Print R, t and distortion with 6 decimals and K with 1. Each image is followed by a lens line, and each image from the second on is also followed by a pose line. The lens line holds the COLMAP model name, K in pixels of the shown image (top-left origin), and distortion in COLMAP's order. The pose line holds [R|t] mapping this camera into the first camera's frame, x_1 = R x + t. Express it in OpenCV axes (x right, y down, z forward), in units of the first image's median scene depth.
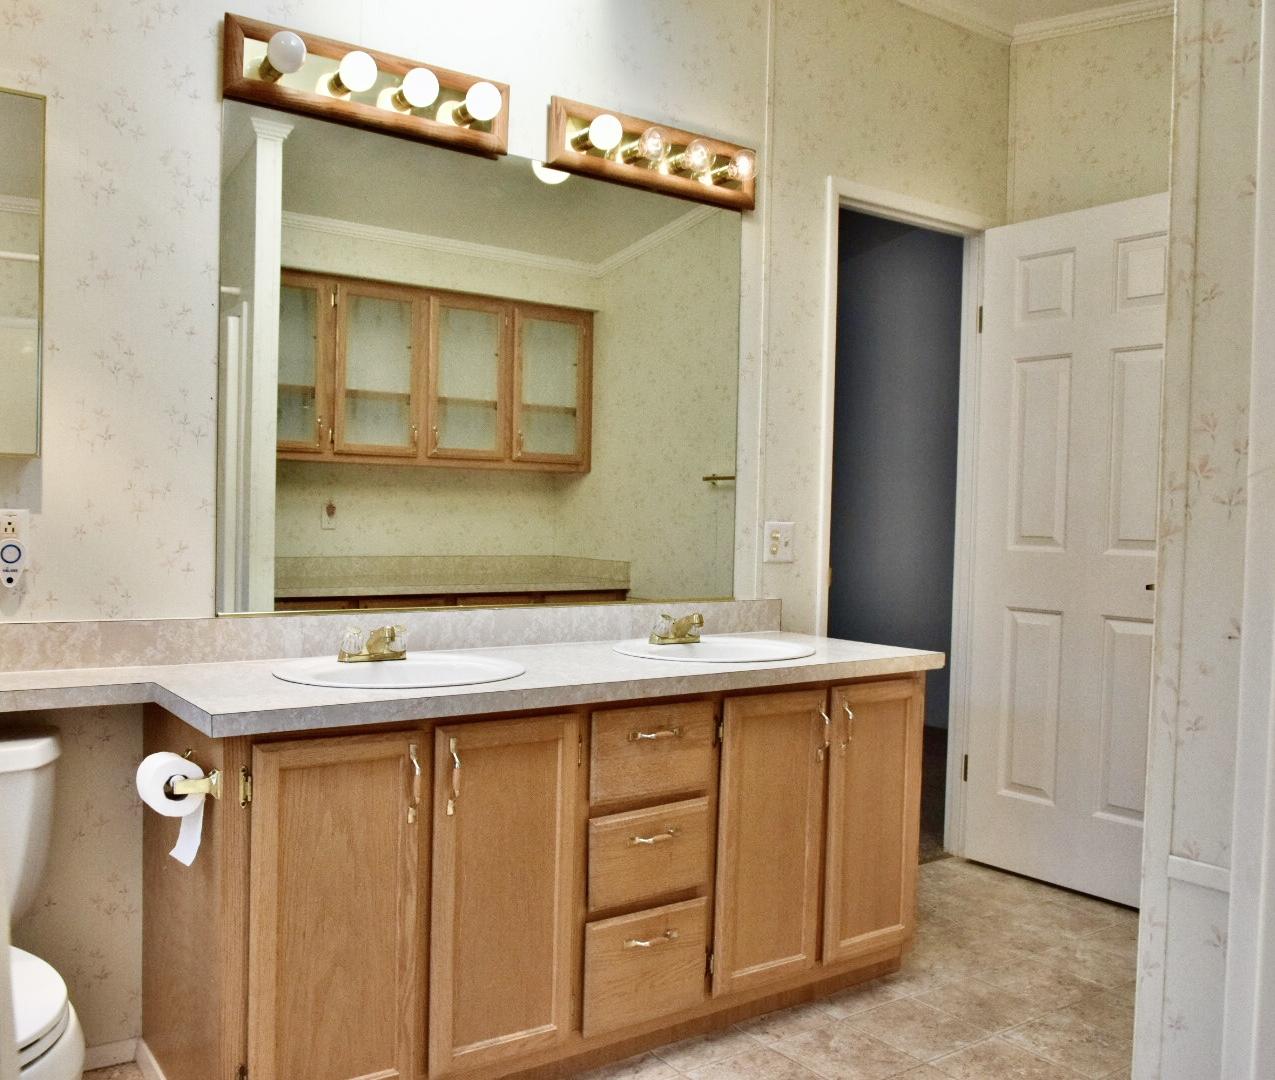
lens RADIAL K [[979.6, 0, 635.0], [0, 979.6, 542.6], [0, 0, 1]] dist [-0.012784, 0.000711]
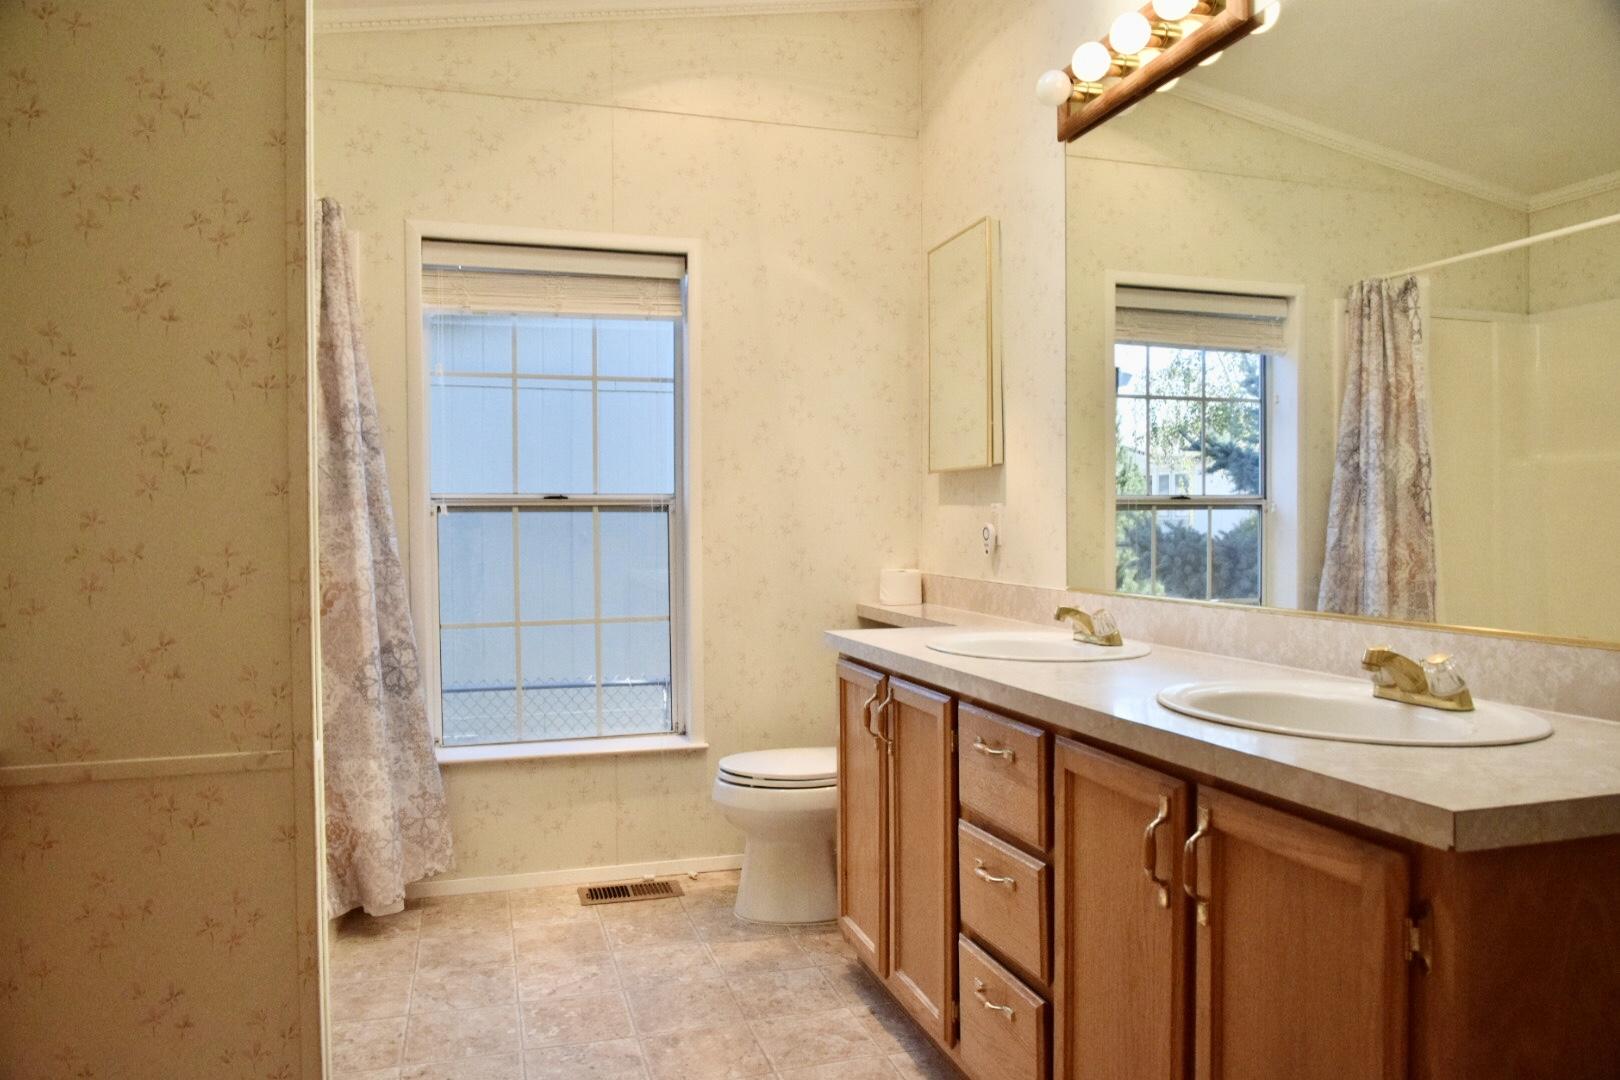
lens RADIAL K [[1089.1, 0, 781.3], [0, 1089.1, 545.8], [0, 0, 1]] dist [-0.041498, 0.012293]
pose [[-0.264374, -0.004694, -0.964409, 0.911288], [-0.019195, 0.999816, 0.000396, 0.028432], [0.964229, 0.018616, -0.264416, 1.031878]]
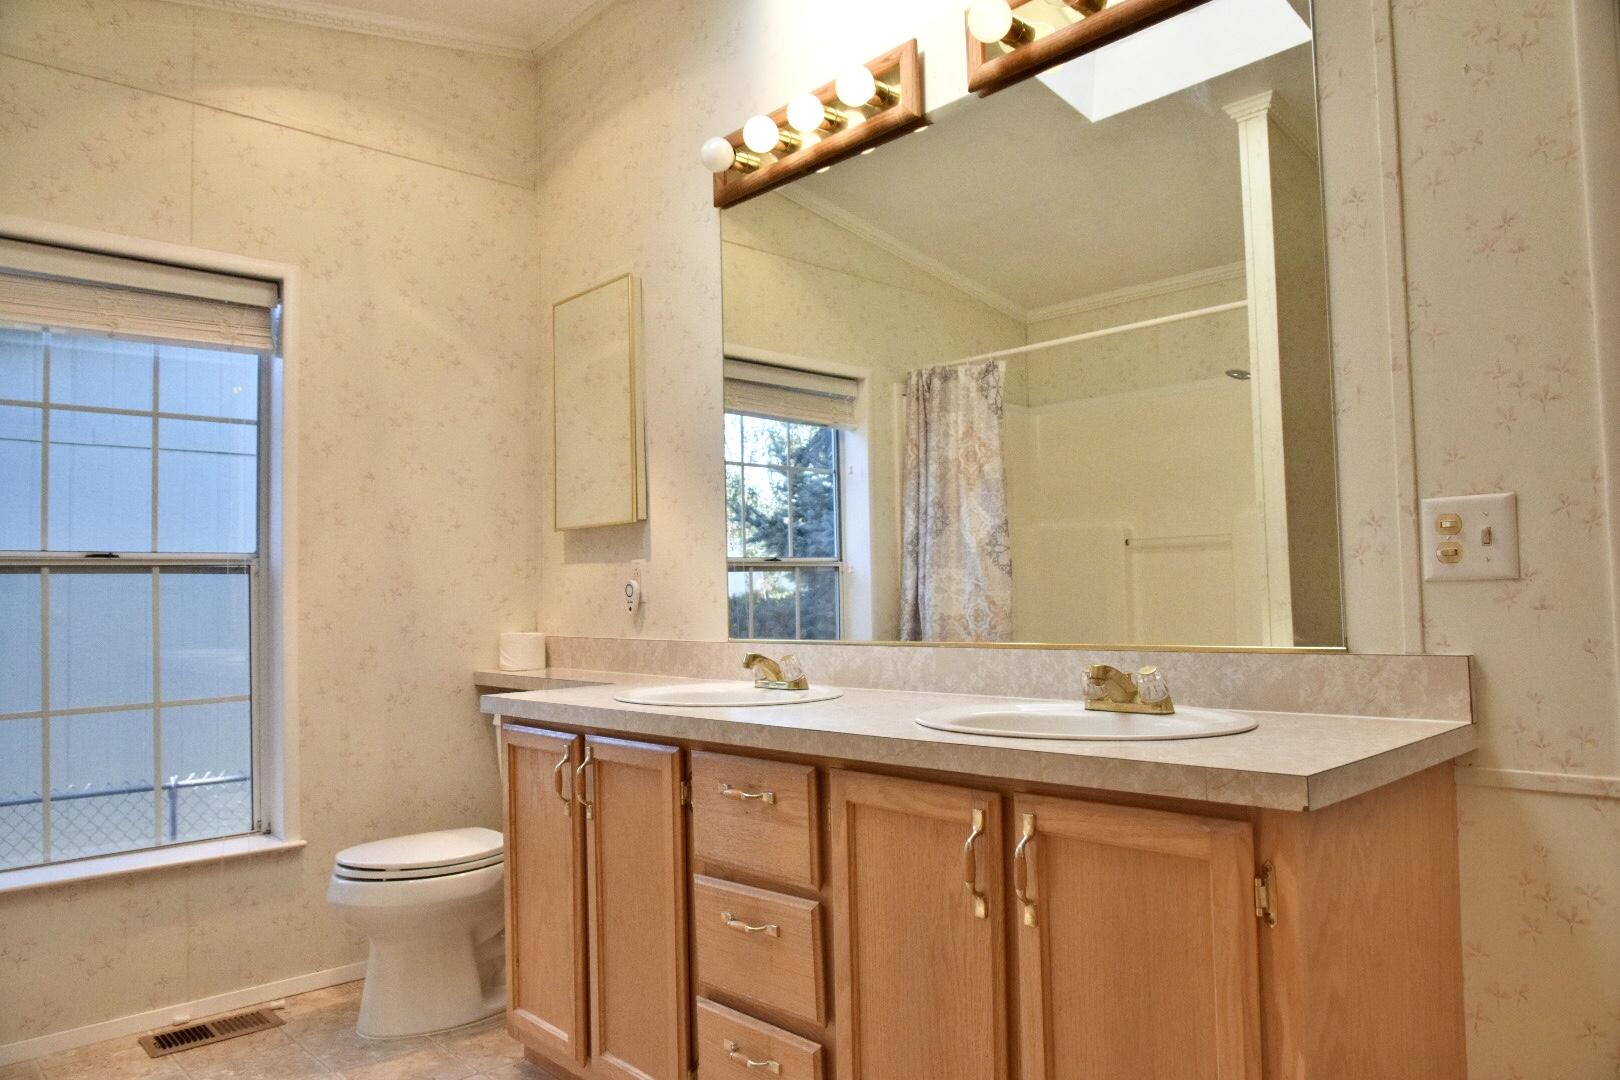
lens RADIAL K [[1089.1, 0, 816.4], [0, 1089.1, 542.2], [0, 0, 1]] dist [-0.041498, 0.012293]
pose [[0.195591, -0.074826, -0.977827, 0.884534], [0.009270, 0.997181, -0.074452, 0.055860], [0.980642, 0.005498, 0.195734, 0.853139]]
